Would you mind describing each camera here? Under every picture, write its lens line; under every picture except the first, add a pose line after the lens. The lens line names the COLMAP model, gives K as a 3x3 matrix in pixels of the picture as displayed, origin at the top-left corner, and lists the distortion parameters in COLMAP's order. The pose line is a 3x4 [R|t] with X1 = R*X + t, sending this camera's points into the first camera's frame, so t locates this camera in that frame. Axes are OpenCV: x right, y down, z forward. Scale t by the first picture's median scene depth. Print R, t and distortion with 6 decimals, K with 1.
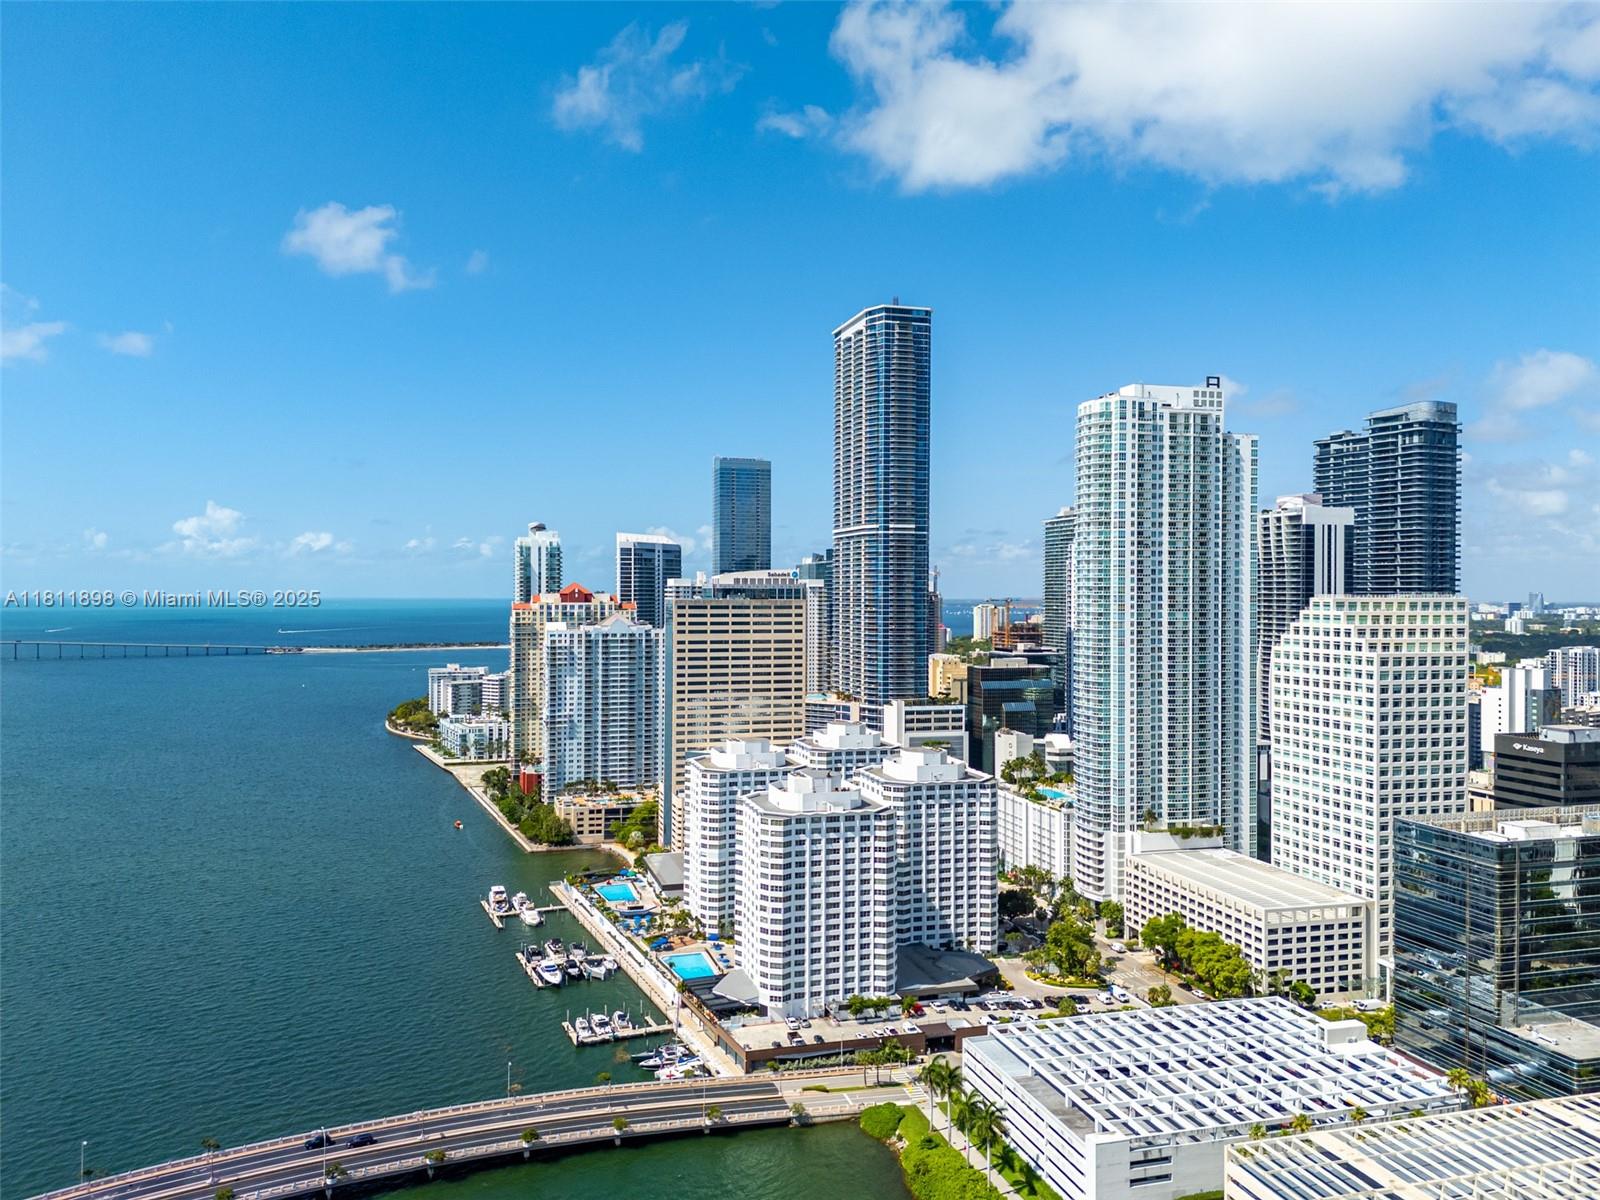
lens RADIAL K [[1185.8, 0, 800.0], [0, 1185.8, 600.0], [0, 0, 1]] dist [0.071510, -0.111209]
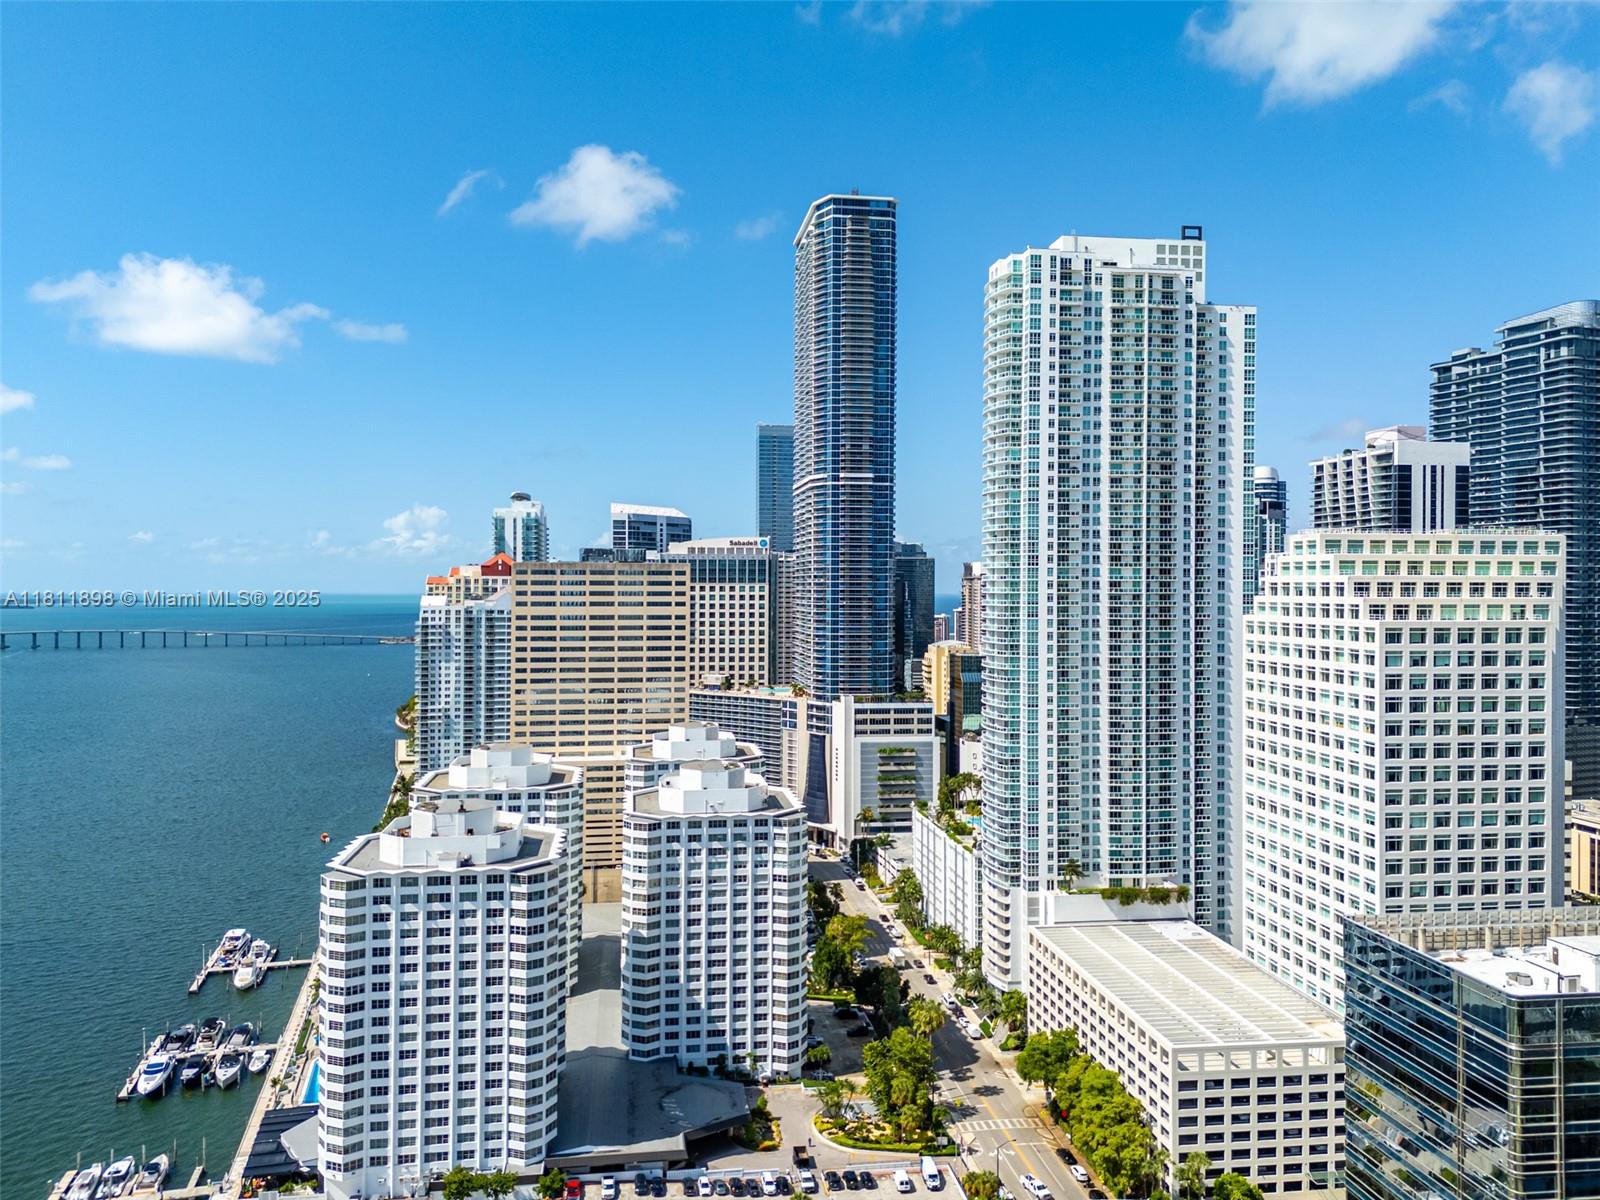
lens RADIAL K [[1183.5, 0, 804.8], [0, 1183.5, 594.3], [0, 0, 1]] dist [0.059705, -0.066962]
pose [[0.990270, -0.000328, -0.139161, 0.232022], [0.000081, 0.999998, -0.001785, 0.026527], [0.139161, 0.001756, 0.990268, 0.307129]]
